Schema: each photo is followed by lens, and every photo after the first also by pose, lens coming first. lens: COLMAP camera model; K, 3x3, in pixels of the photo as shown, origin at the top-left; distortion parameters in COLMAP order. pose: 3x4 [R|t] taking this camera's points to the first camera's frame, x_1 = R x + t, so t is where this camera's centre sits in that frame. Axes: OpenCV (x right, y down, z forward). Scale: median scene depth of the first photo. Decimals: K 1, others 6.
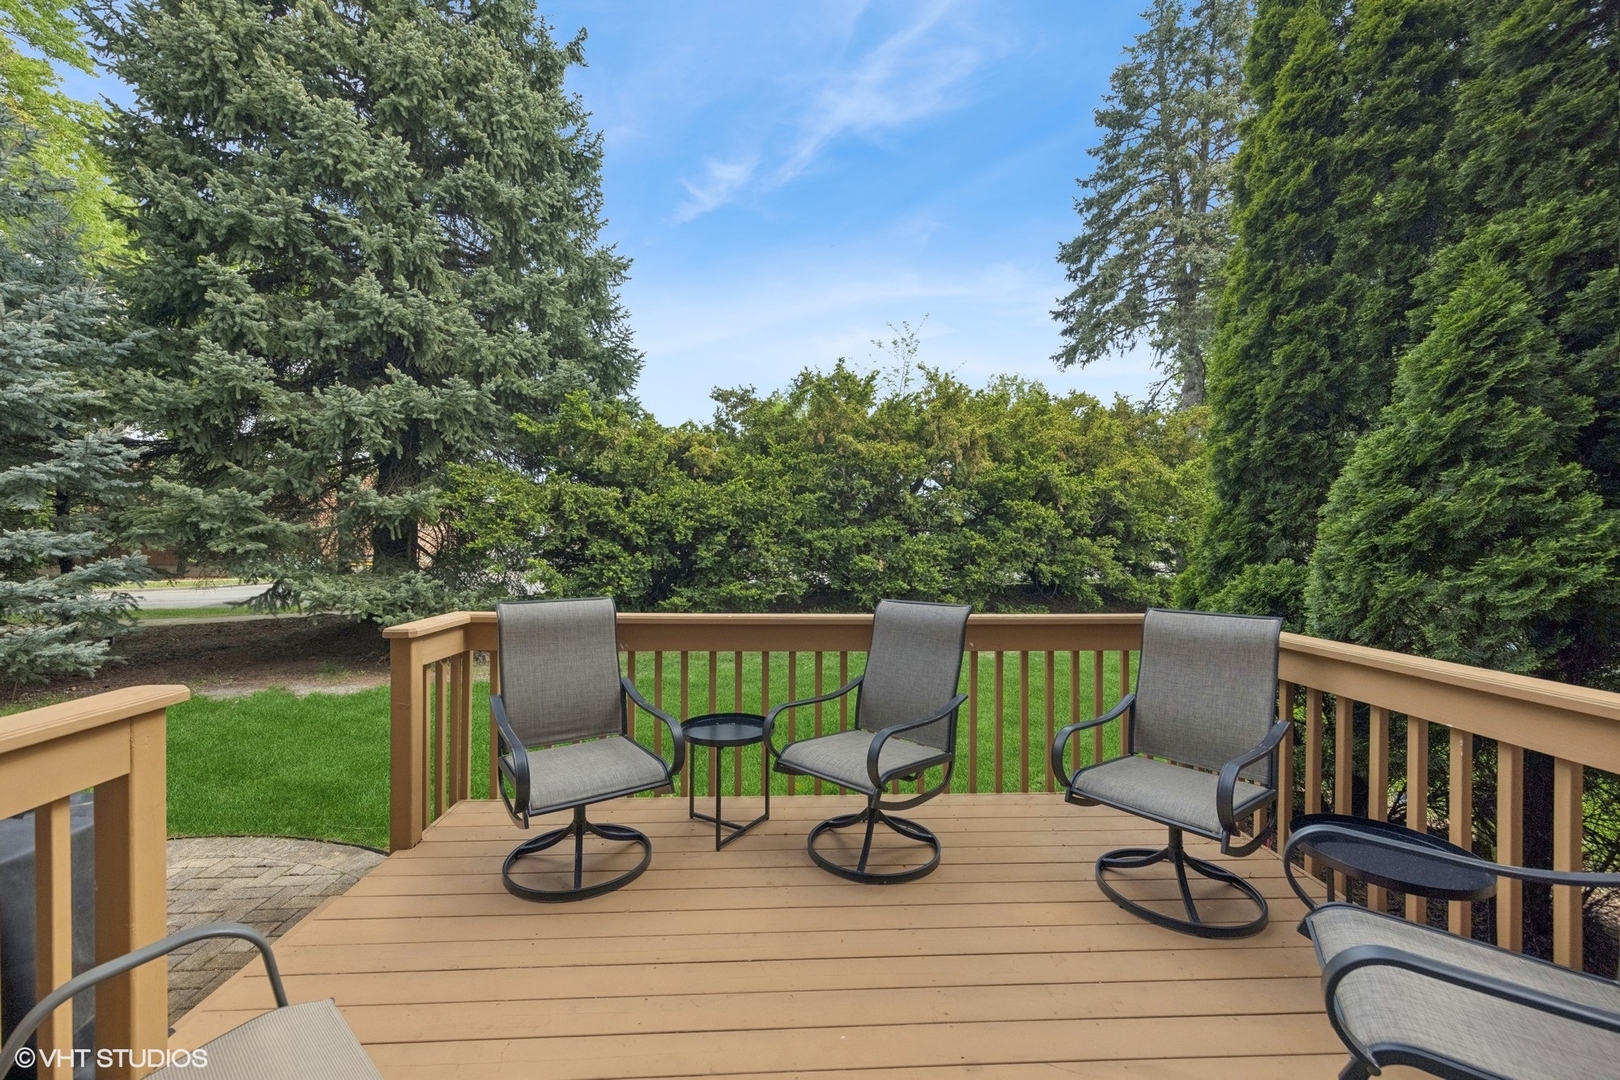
lens RADIAL K [[643.0, 0, 805.4], [0, 643.0, 536.6], [0, 0, 1]] dist [0.000424, 0.000020]
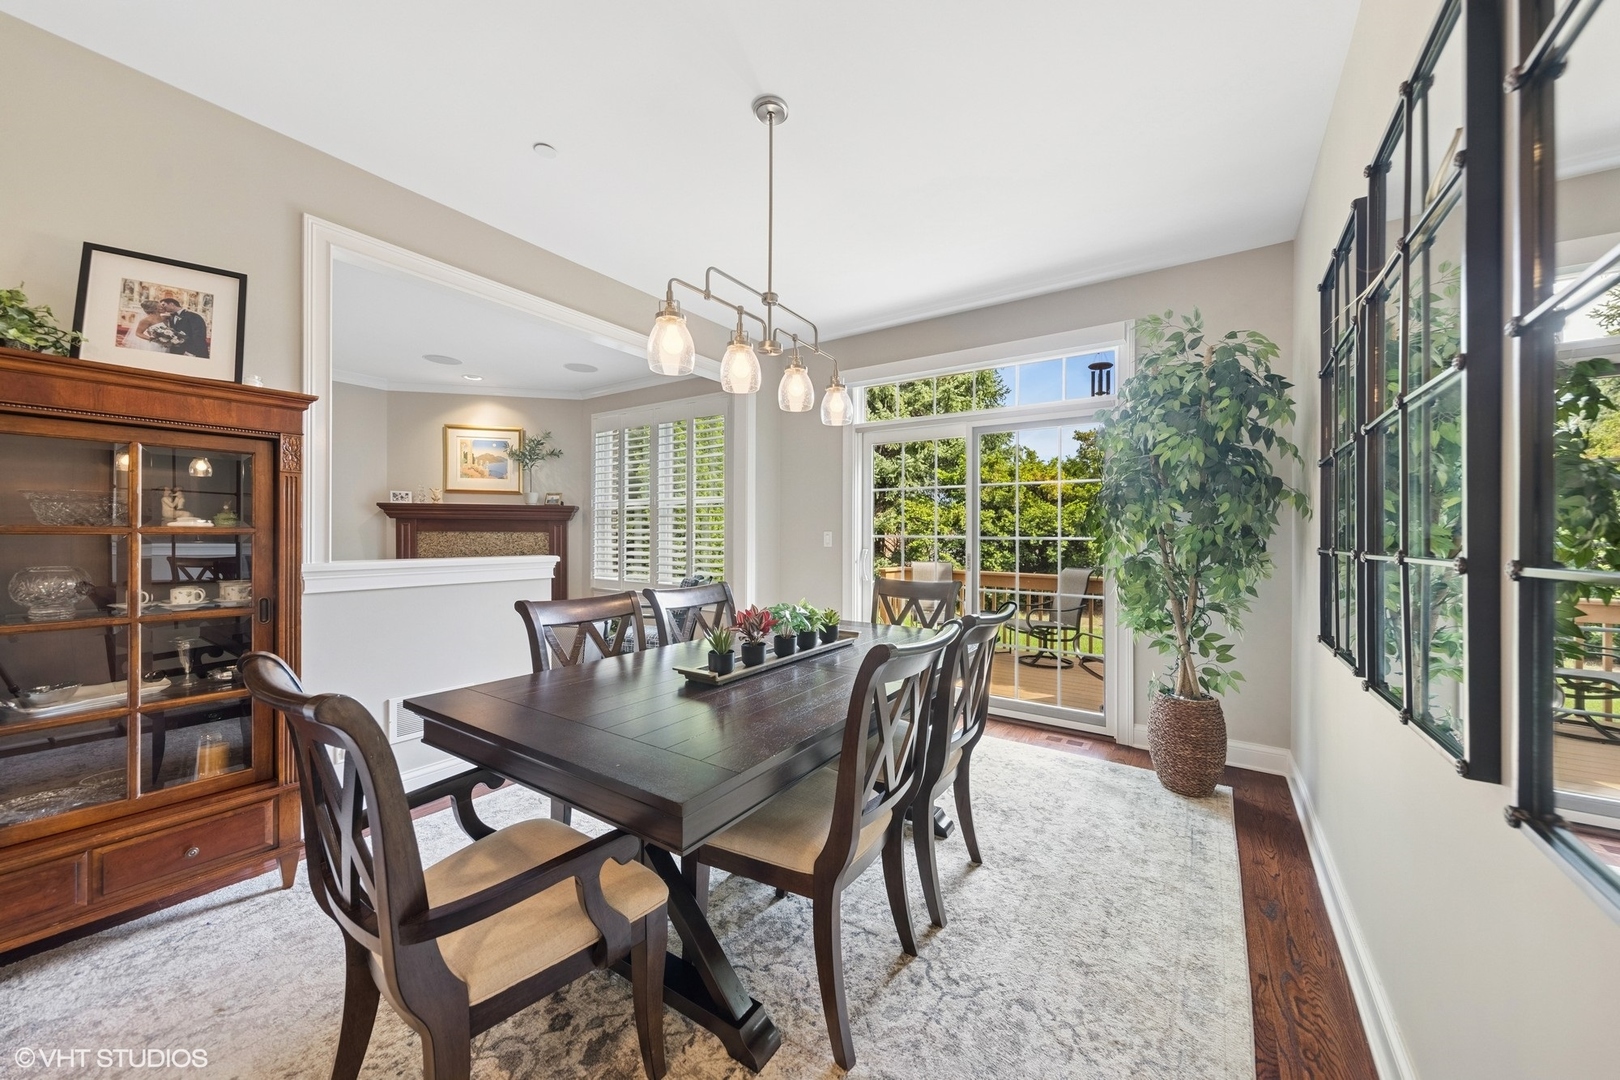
lens RADIAL K [[579.2, 0, 814.6], [0, 579.2, 535.0], [0, 0, 1]] dist [0.002521, 0.000329]
pose [[0.789249, 0.003891, -0.614061, 0.241890], [-0.008404, 0.999955, -0.004464, -0.004044], [0.614016, 0.008684, 0.789246, -0.408214]]
